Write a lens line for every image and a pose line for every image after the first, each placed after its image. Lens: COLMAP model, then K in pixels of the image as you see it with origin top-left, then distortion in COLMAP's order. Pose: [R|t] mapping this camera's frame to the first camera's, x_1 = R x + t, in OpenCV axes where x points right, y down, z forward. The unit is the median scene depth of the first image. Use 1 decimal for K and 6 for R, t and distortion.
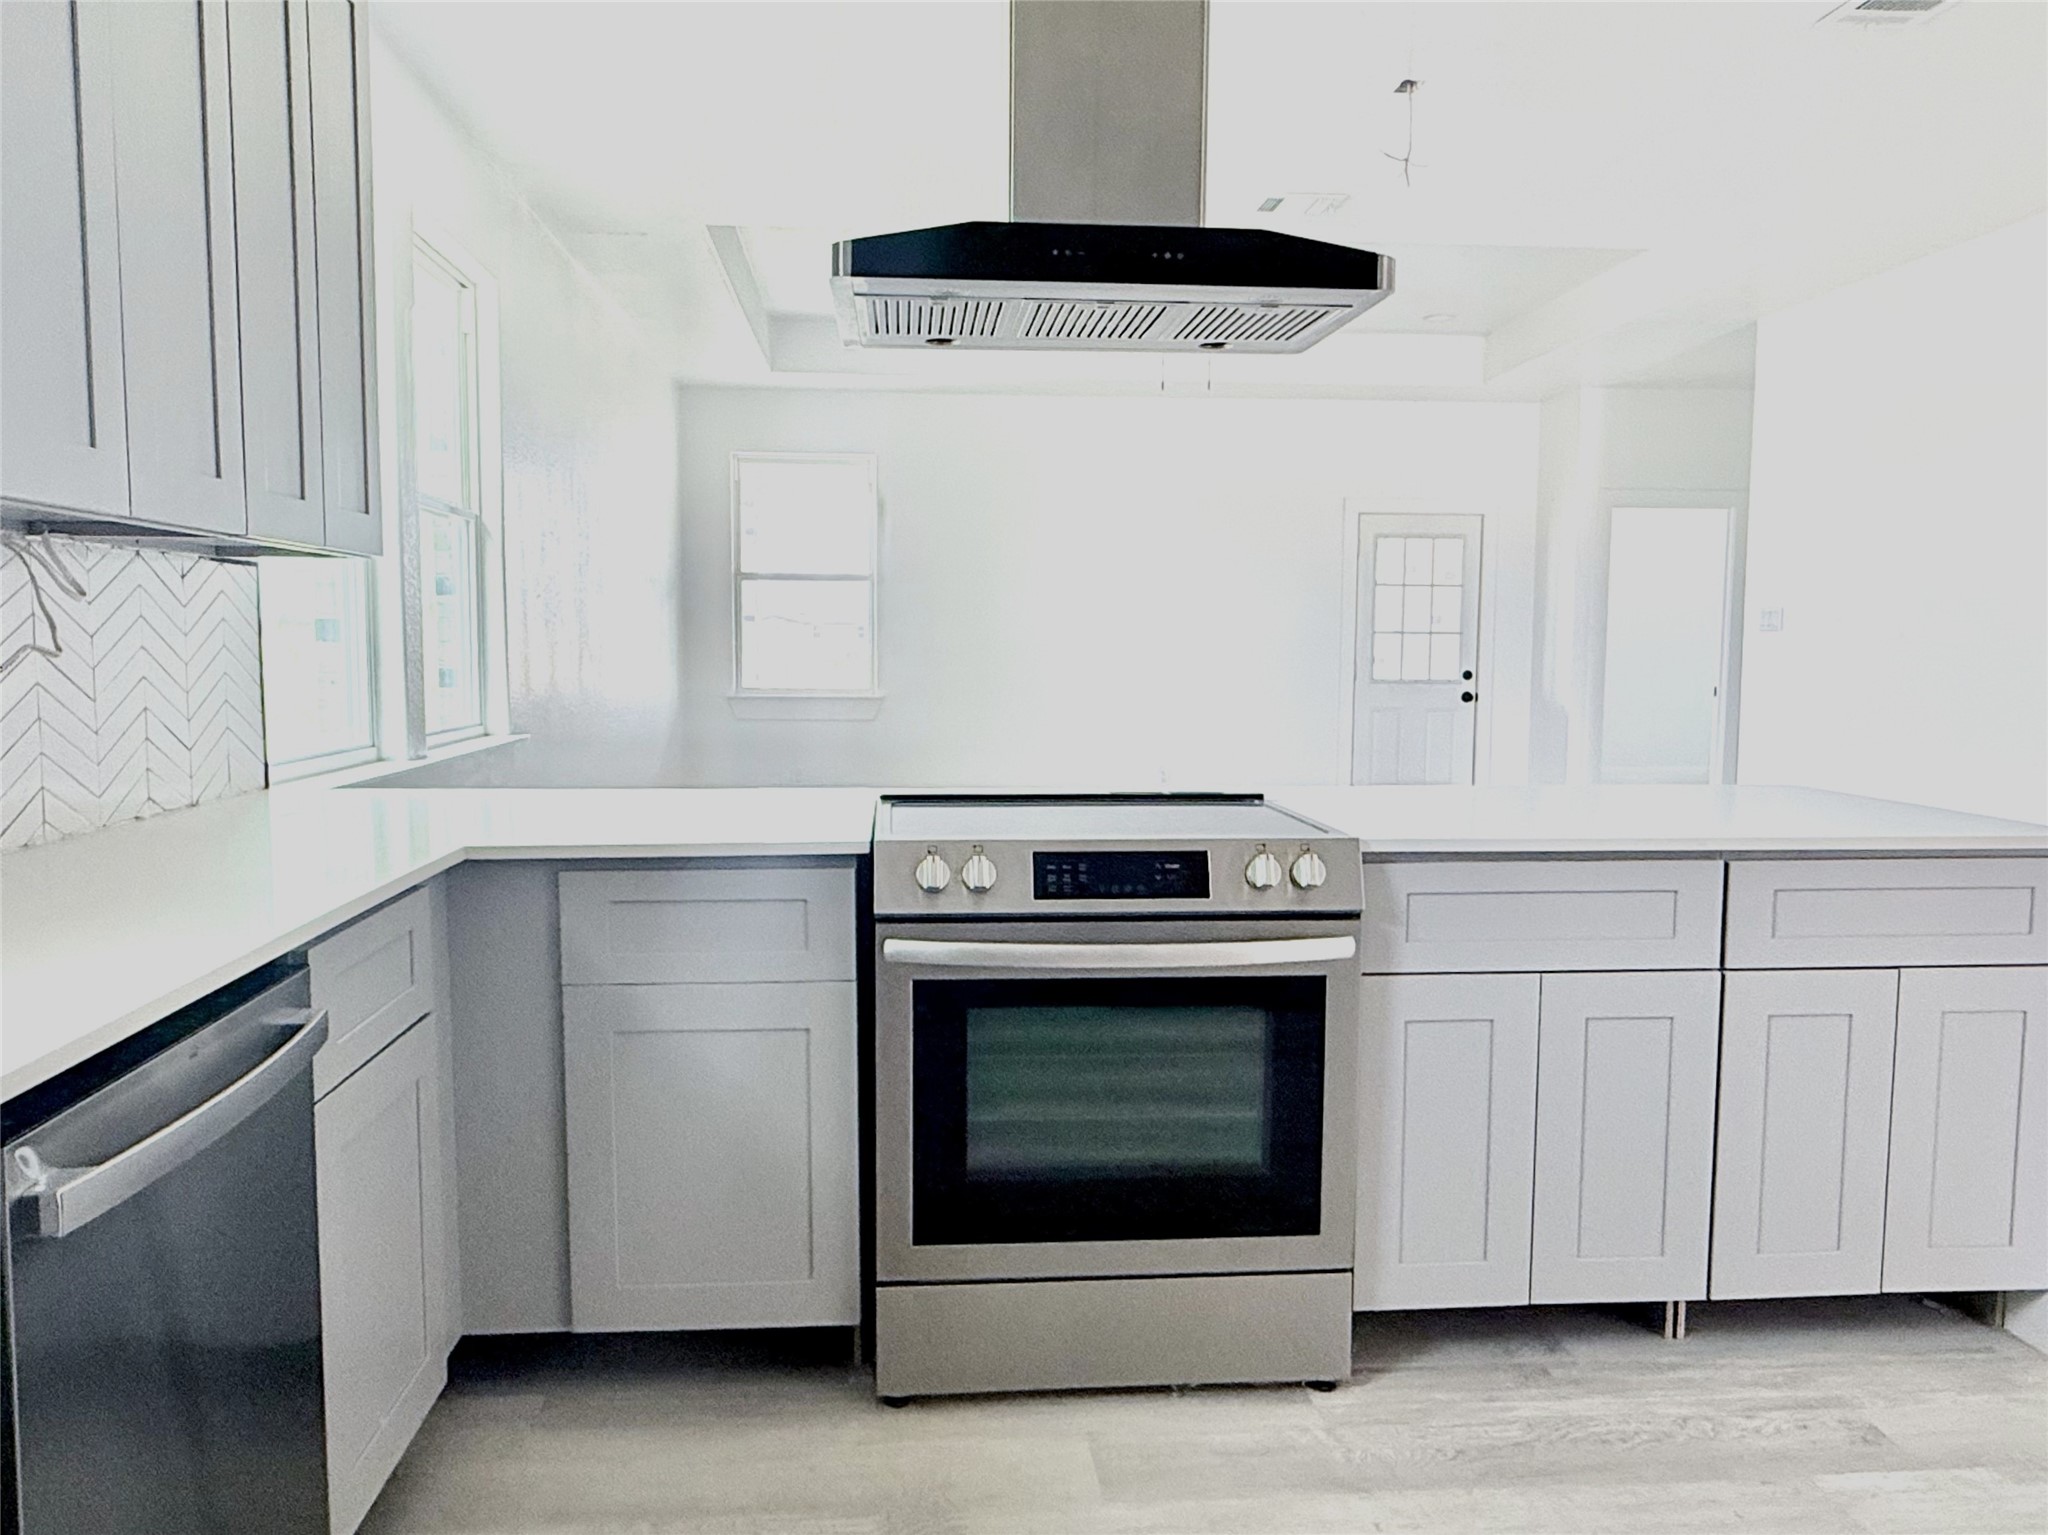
lens RADIAL K [[1497.8, 0, 1011.2], [0, 1497.8, 775.2], [0, 0, 1]] dist [0.005396, -0.000039]
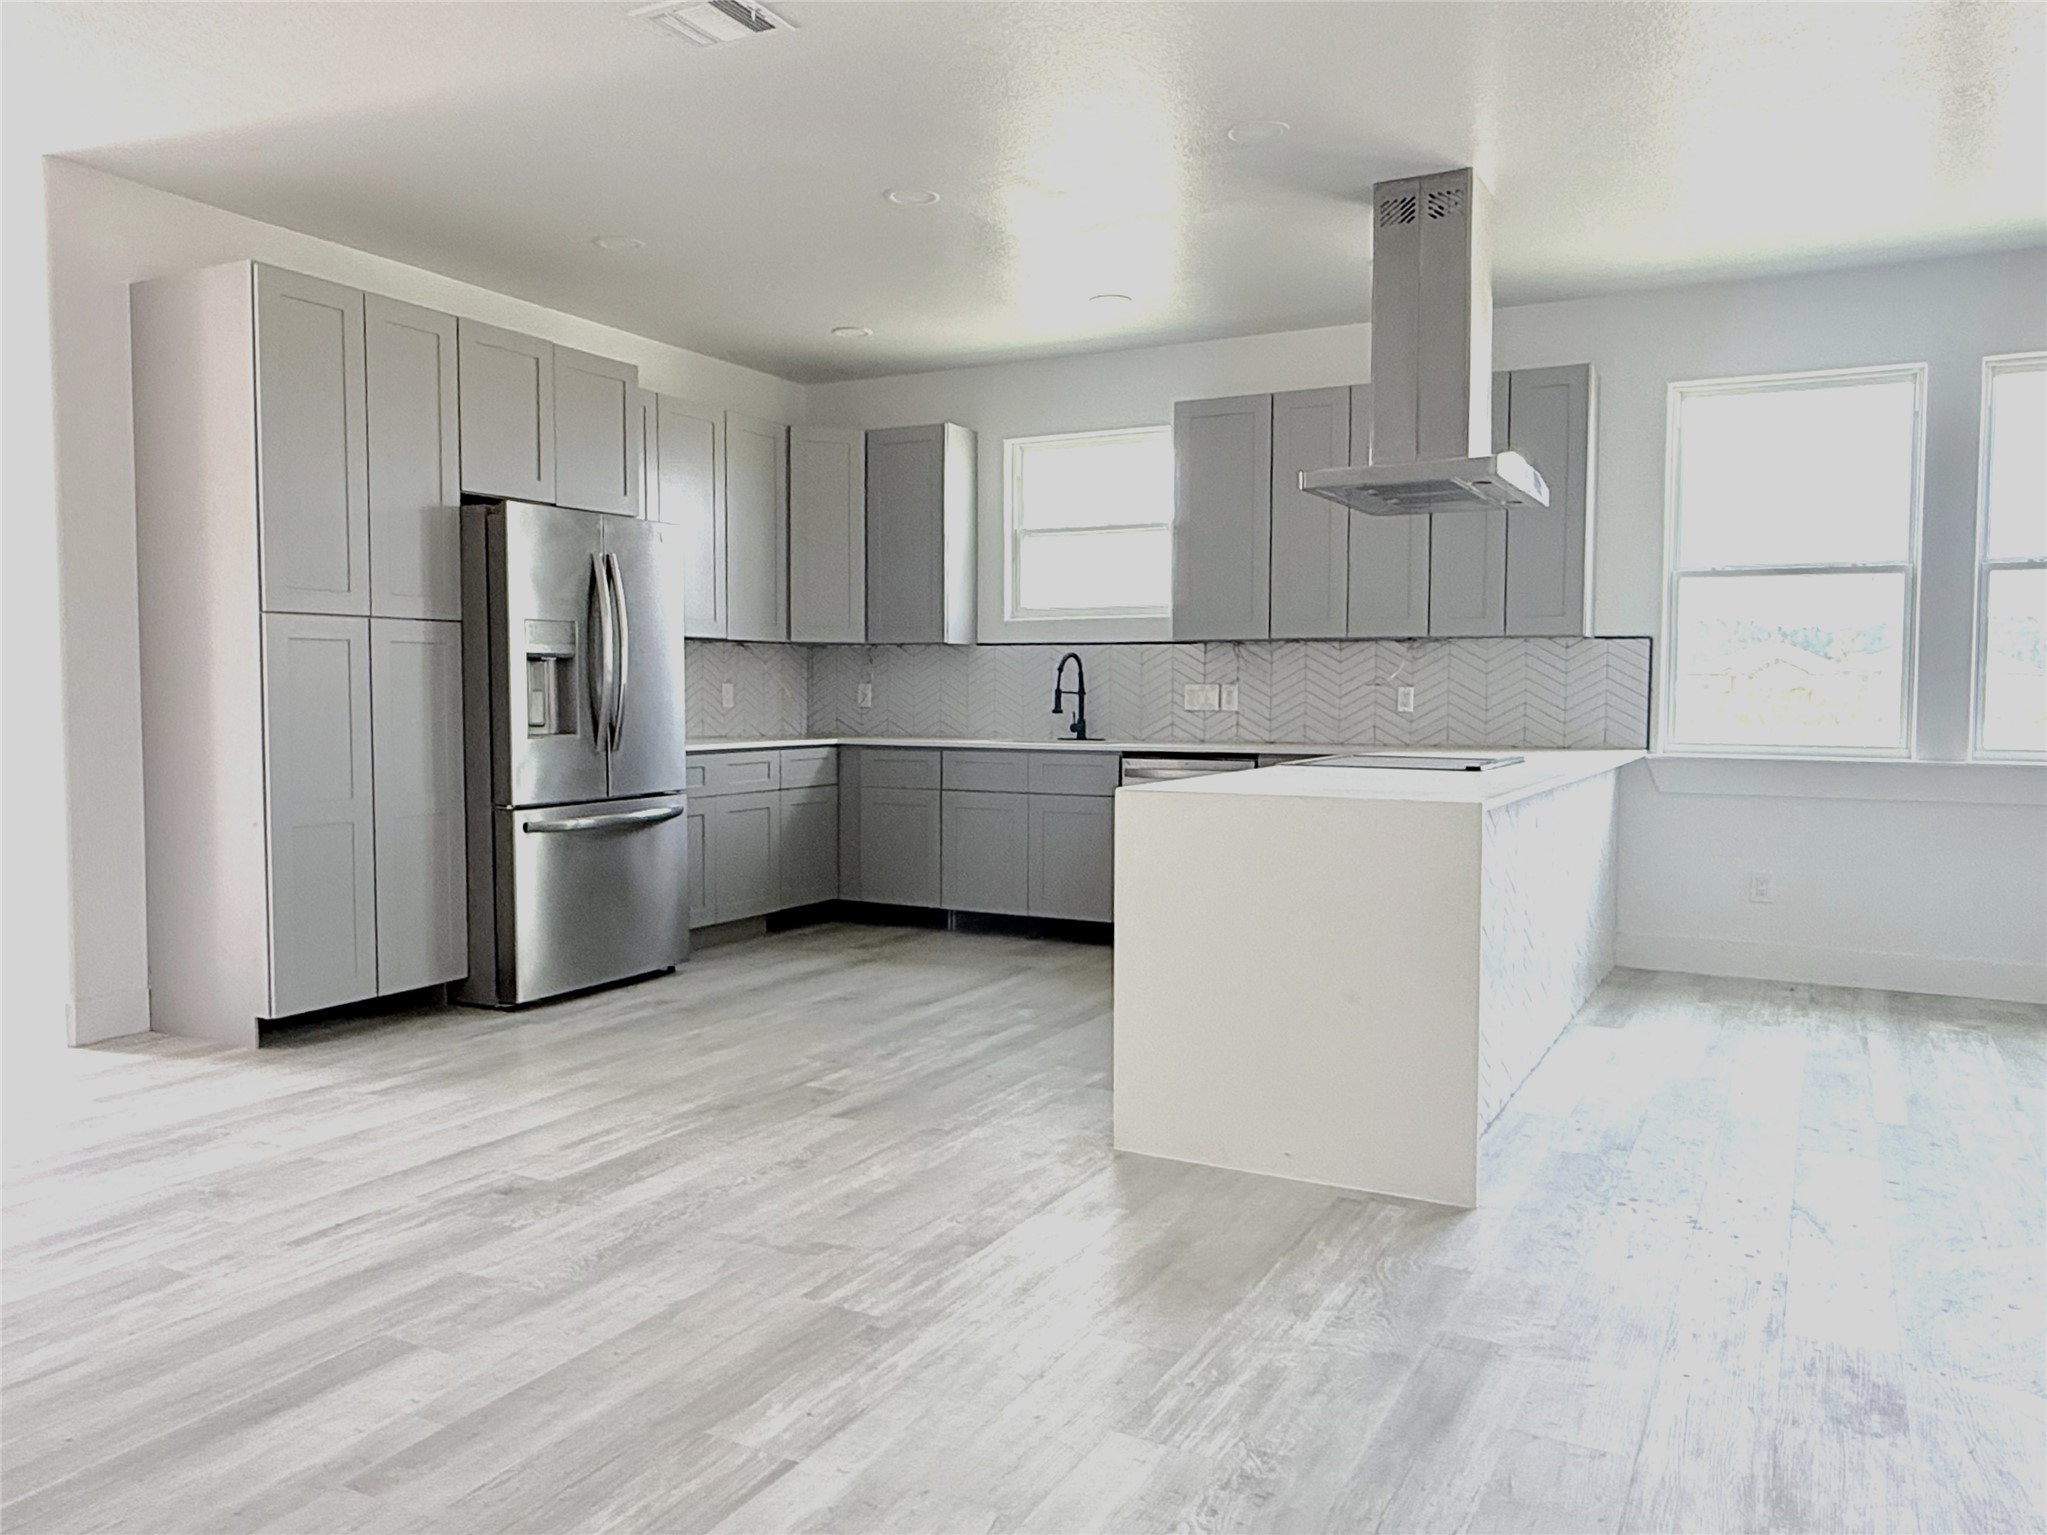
lens RADIAL K [[1499.5, 0, 1013.7], [0, 1499.5, 766.9], [0, 0, 1]] dist [0.000117, 0.000466]
pose [[-0.543645, 0.039133, -0.838403, 2.053410], [-0.082948, 0.991517, 0.100066, -0.123643], [0.835207, 0.123944, -0.535787, 1.726226]]
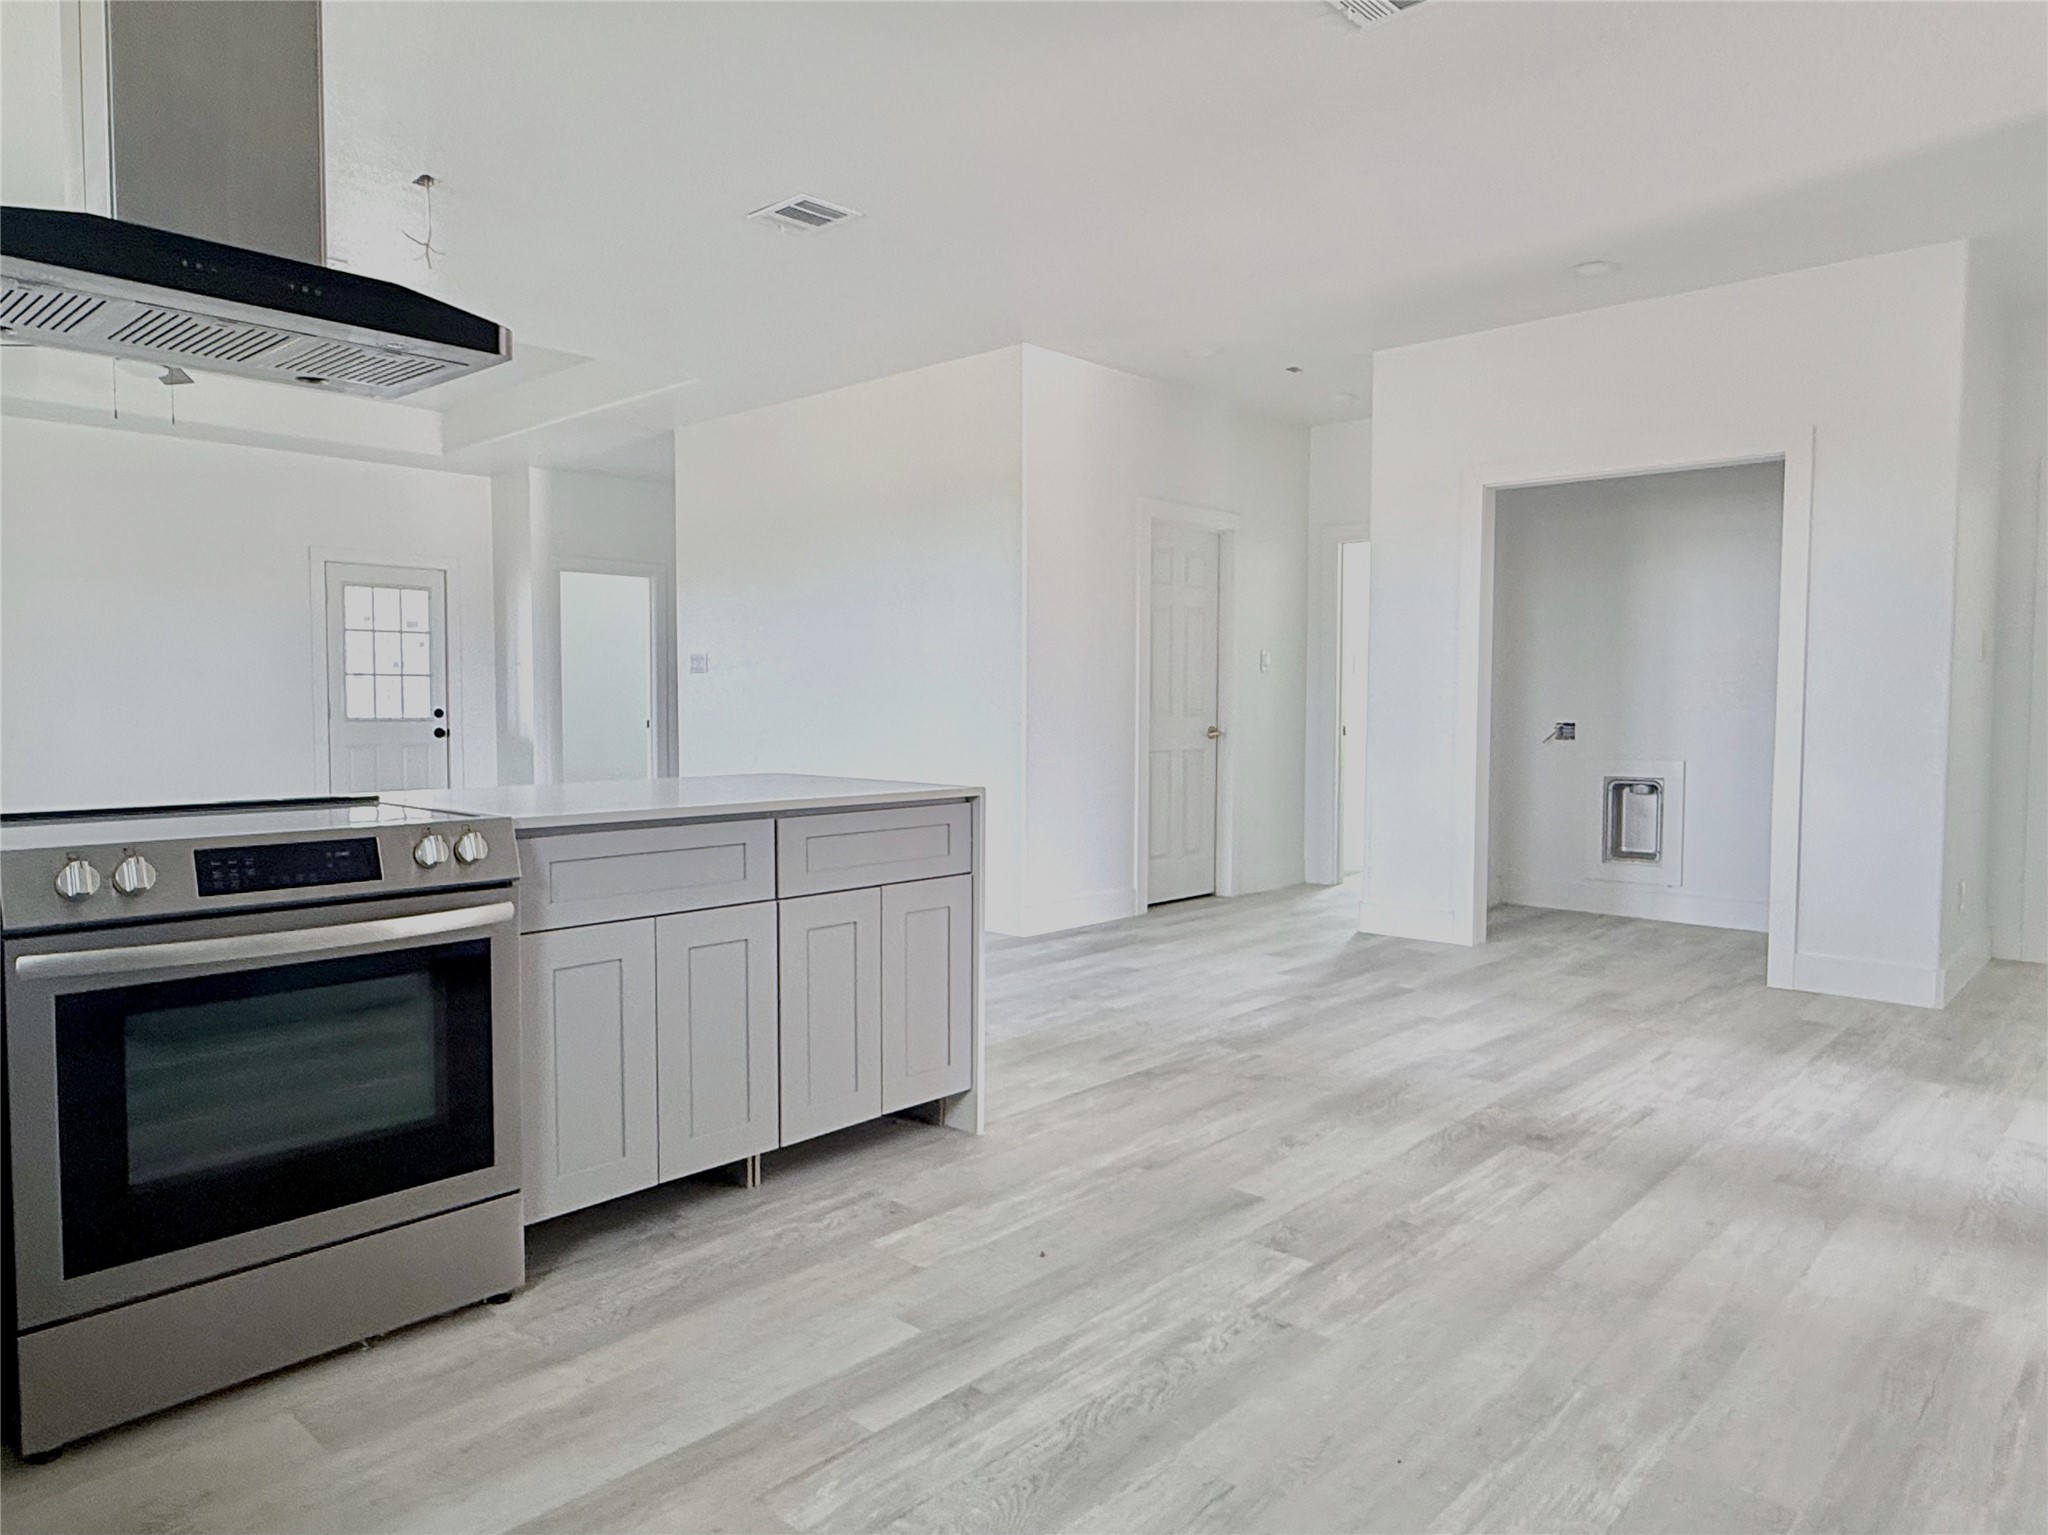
lens RADIAL K [[1320.1, 0, 1018.4], [0, 1320.1, 766.8], [0, 0, 1]] dist [-0.000157, 0.001929]
pose [[0.735681, -0.037905, 0.676267, -0.166868], [0.061087, 0.998077, -0.010511, 0.036349], [-0.674568, 0.049044, 0.736582, -0.028996]]
